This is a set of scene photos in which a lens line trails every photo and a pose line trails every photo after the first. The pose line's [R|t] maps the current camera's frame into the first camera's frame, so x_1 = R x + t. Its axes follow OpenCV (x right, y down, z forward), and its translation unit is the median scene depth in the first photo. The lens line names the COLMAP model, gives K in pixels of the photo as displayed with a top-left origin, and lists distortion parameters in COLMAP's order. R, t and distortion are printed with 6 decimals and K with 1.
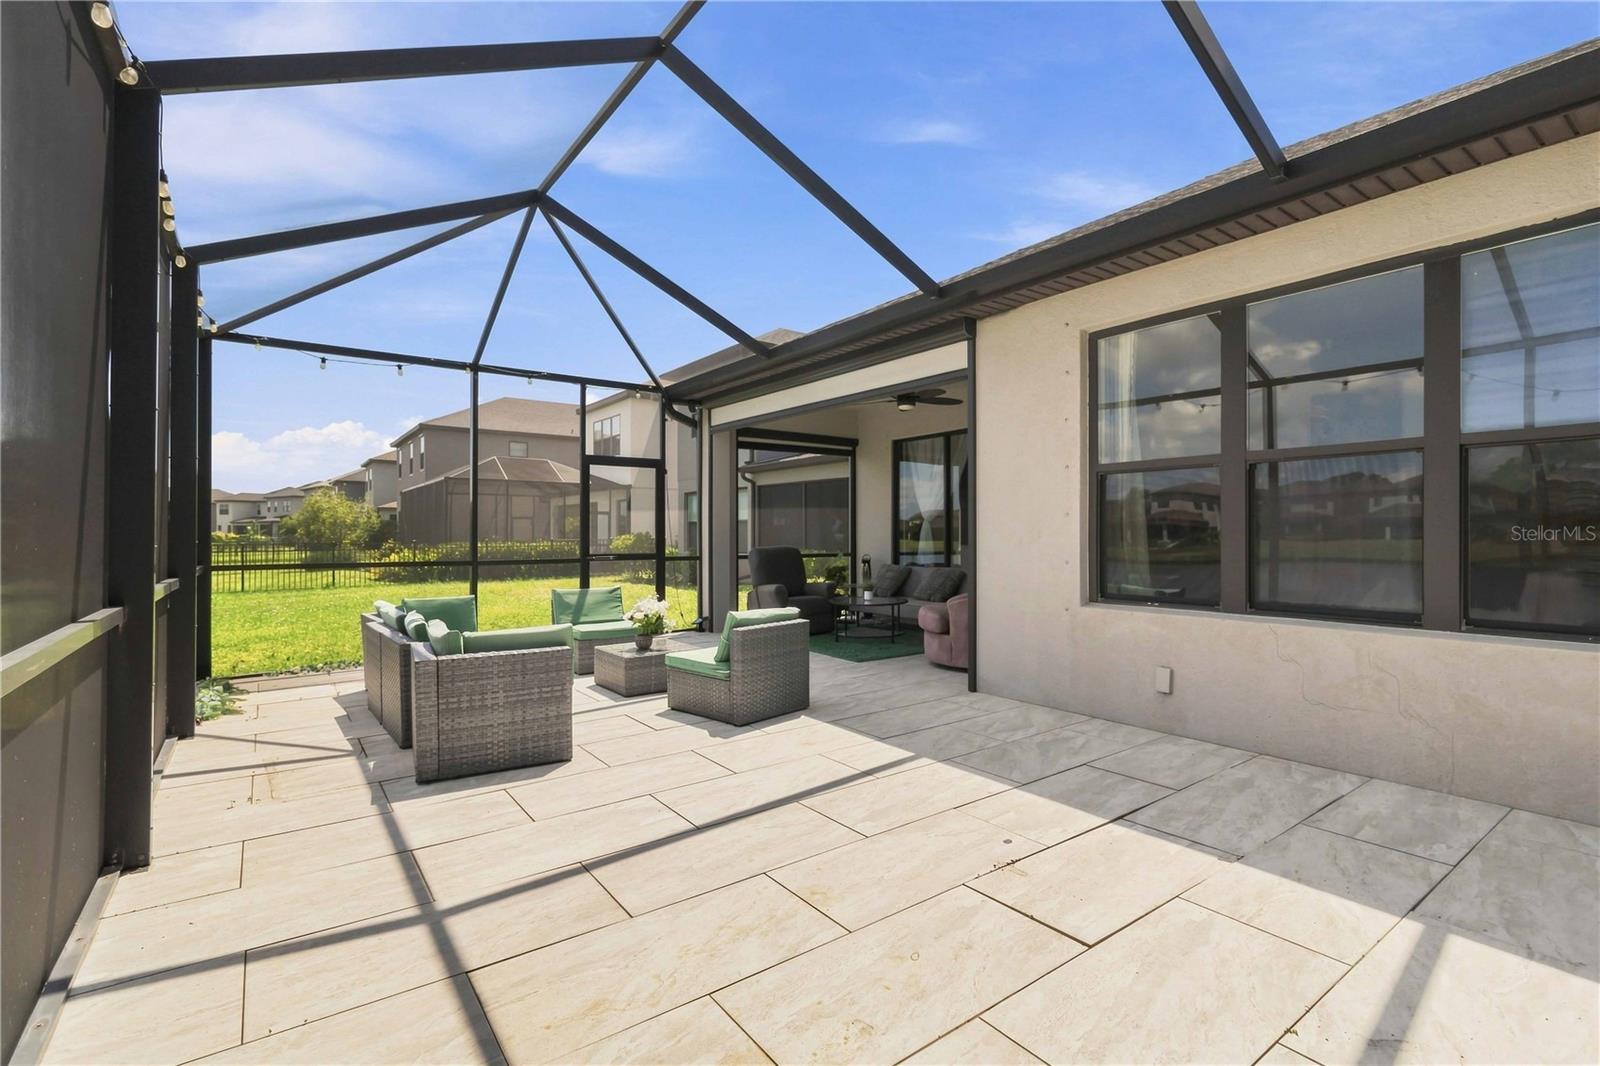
lens RADIAL K [[725.4, 0, 811.4], [0, 725.4, 535.6], [0, 0, 1]] dist [0.001281, 0.000234]
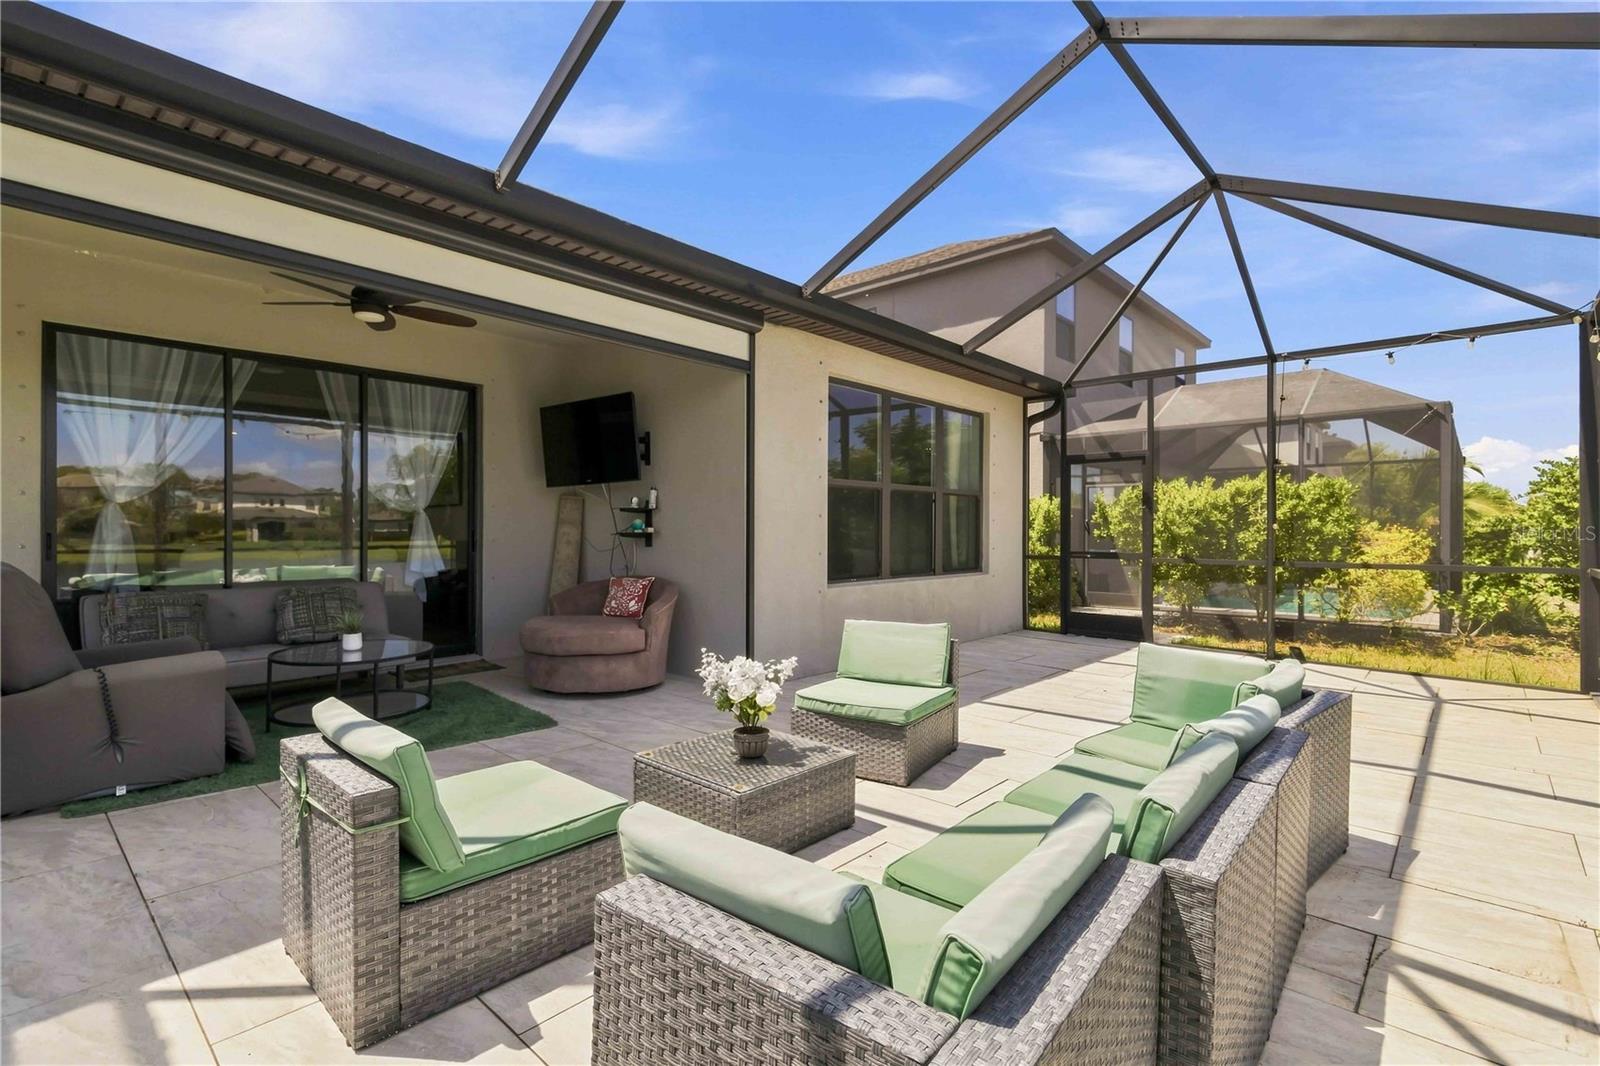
lens RADIAL K [[743.8, 0, 809.2], [0, 743.8, 544.1], [0, 0, 1]] dist [0.000453, 0.000167]
pose [[-0.192778, -0.013870, 0.981144, -1.159108], [0.000917, 0.999897, 0.014315, 0.000713], [-0.981242, 0.003659, -0.192745, 1.641498]]
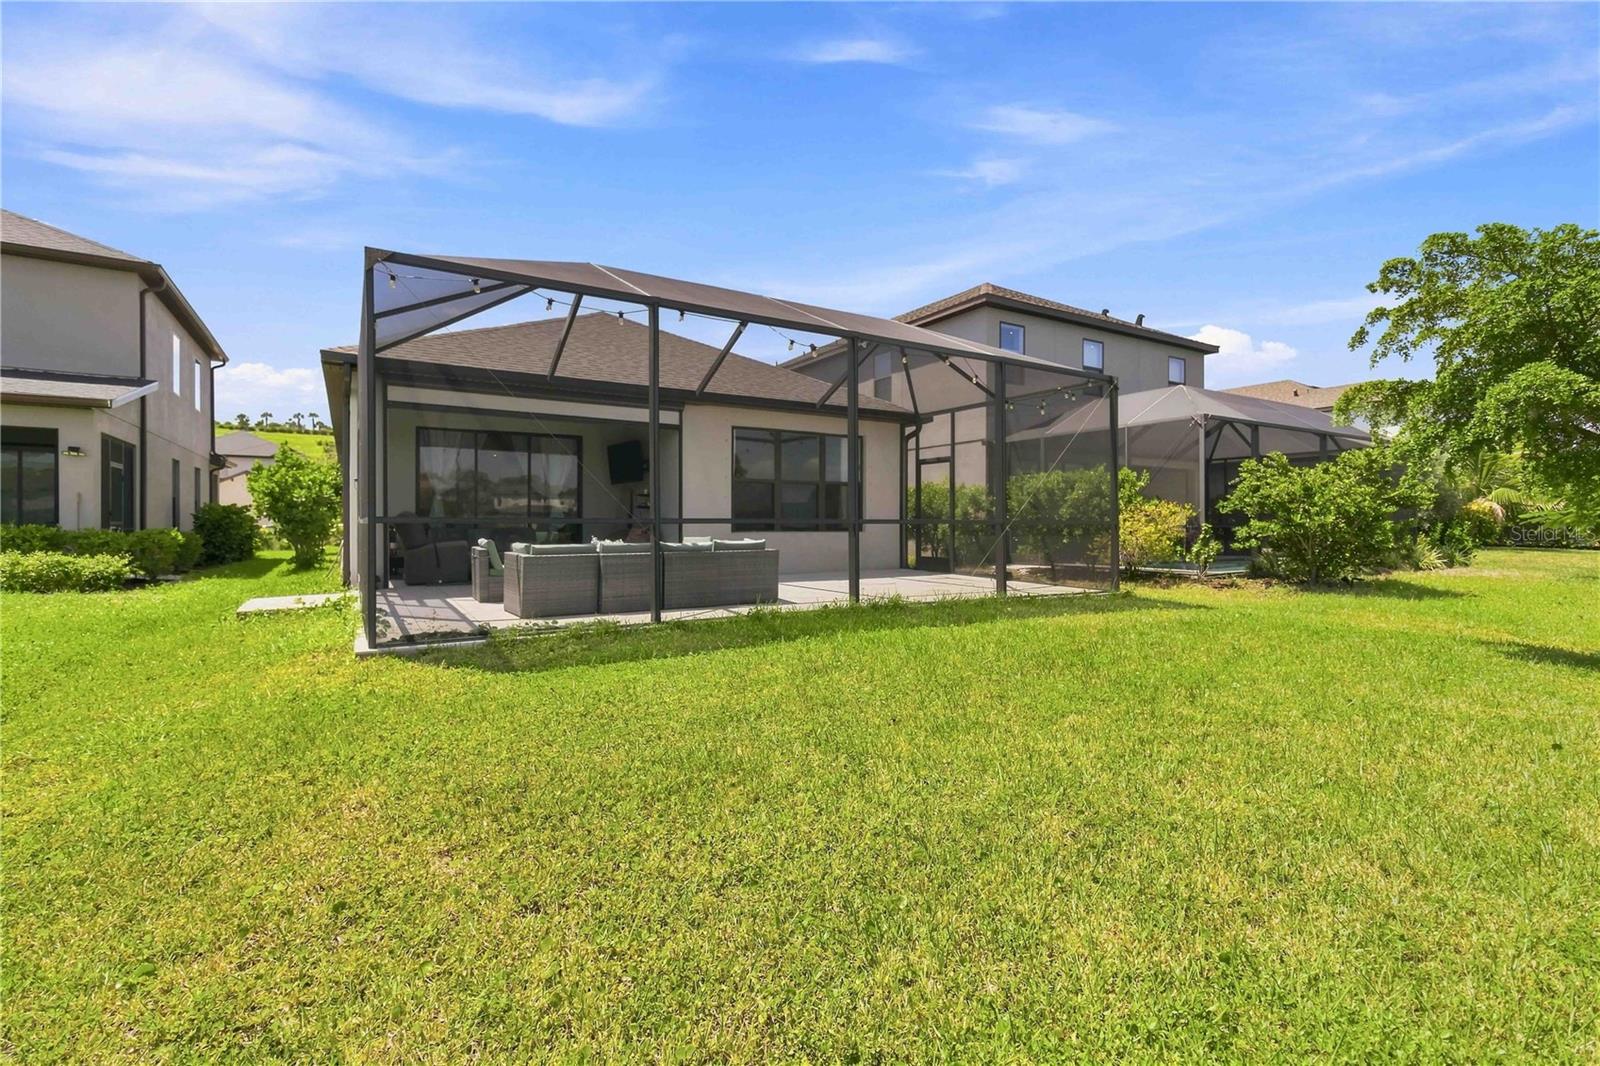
lens RADIAL K [[740.1, 0, 800.0], [0, 740.1, 533.0], [0, 0, 1]] dist [0.000393, 0.000025]
pose [[0.102768, -0.011444, 0.994640, -2.765027], [0.001067, 0.999935, 0.011394, 0.081717], [-0.994705, -0.000110, 0.102773, 0.640950]]
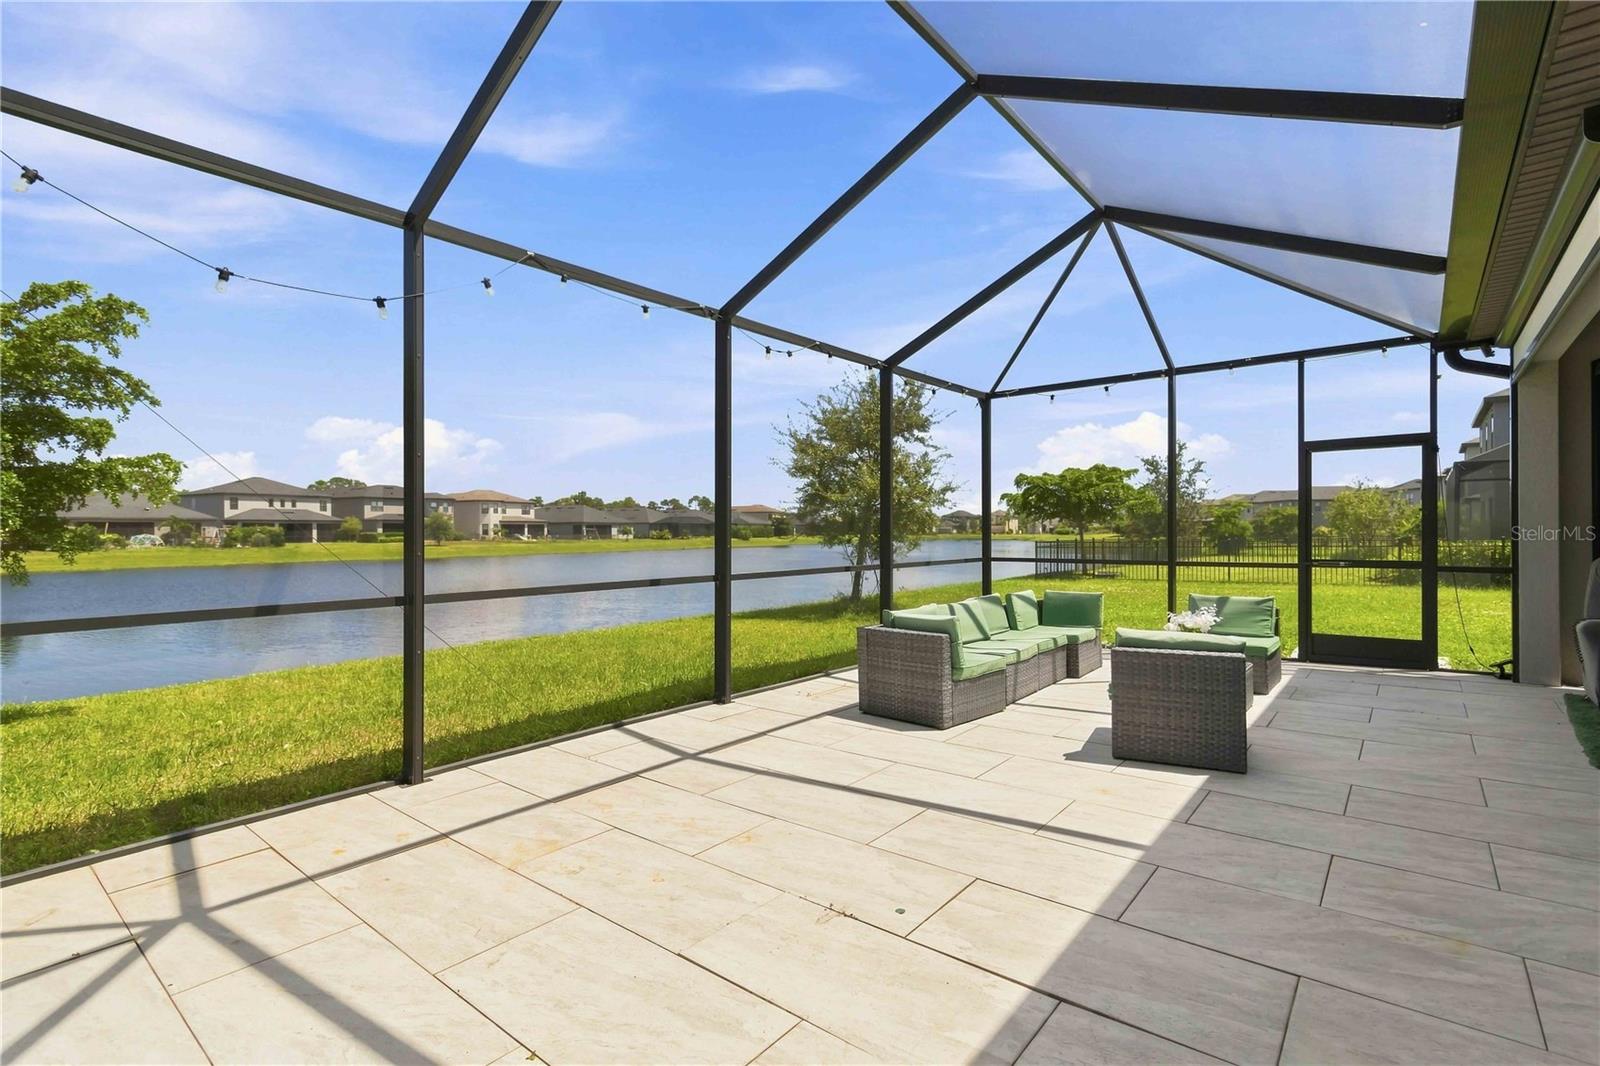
lens RADIAL K [[725.4, 0, 811.4], [0, 725.4, 535.6], [0, 0, 1]] dist [0.001281, 0.000234]
pose [[0.257601, -0.005562, -0.966235, 0.783558], [0.002668, 0.999984, -0.005045, 0.000677], [0.966248, -0.001278, 0.257612, 0.521358]]
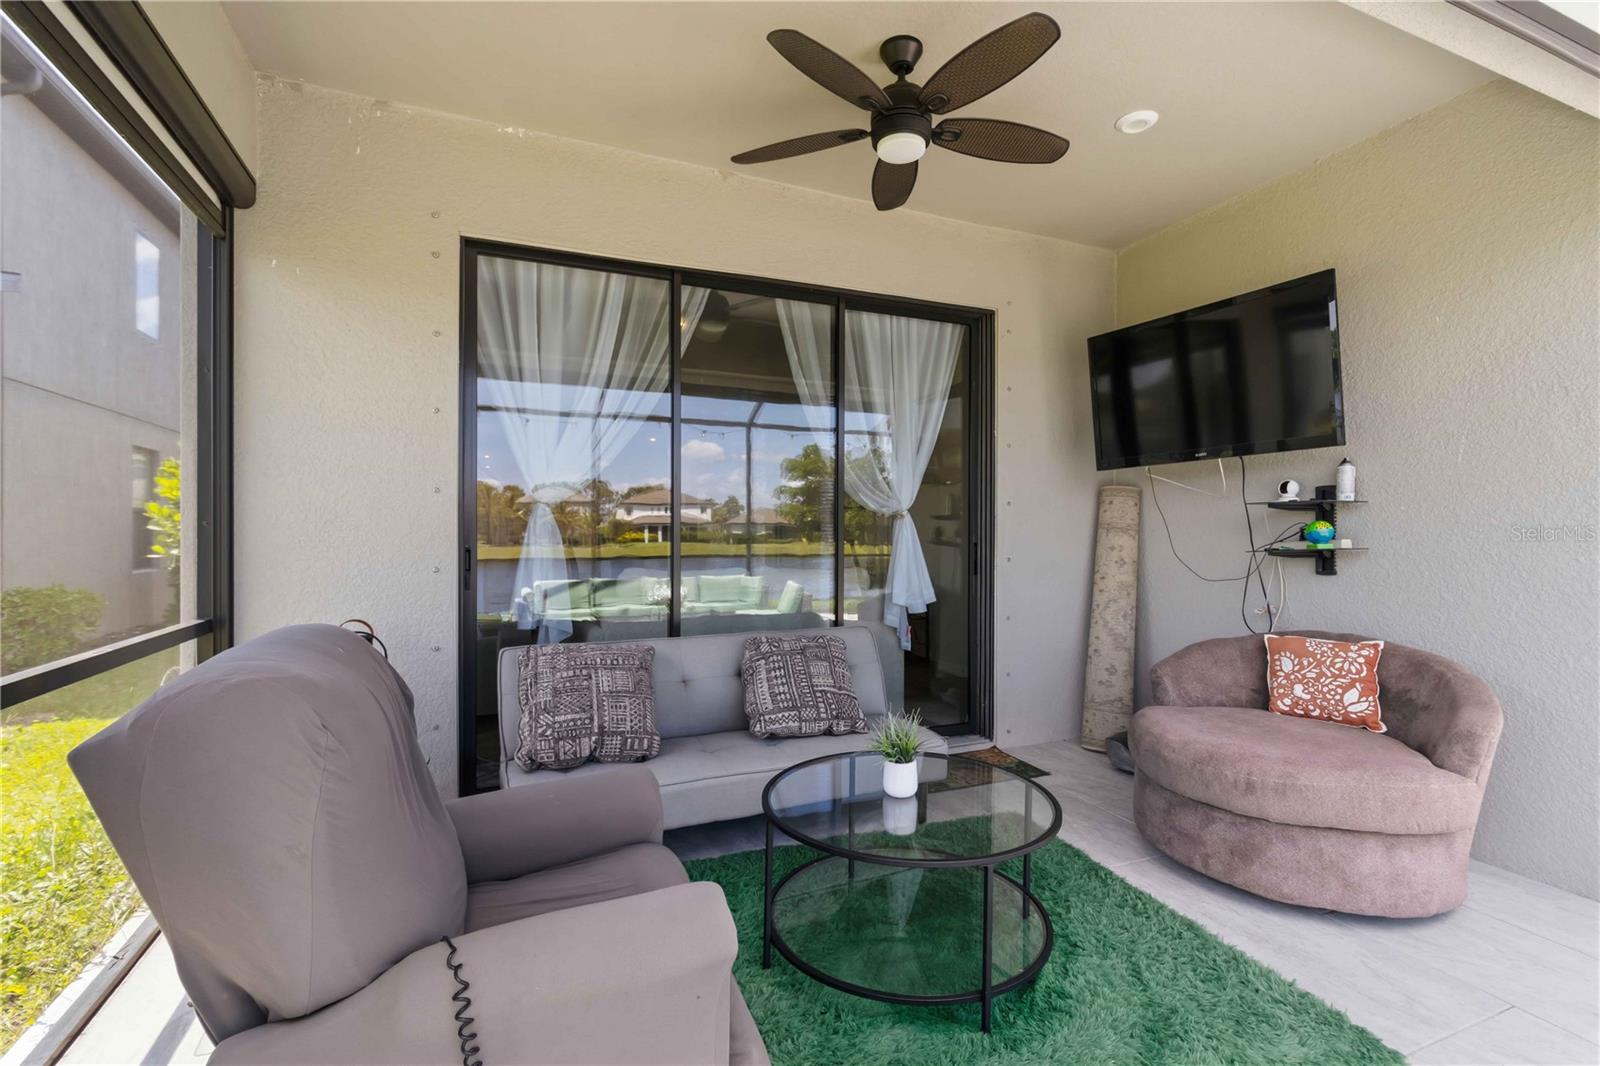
lens RADIAL K [[736.2, 0, 800.0], [0, 736.2, 533.0], [0, 0, 1]] dist [0.024741, 0.000122]
pose [[0.227600, -0.000480, 0.973755, -0.431278], [-0.002340, 0.999997, 0.001040, -0.019794], [-0.973752, -0.002515, 0.227598, 2.083265]]
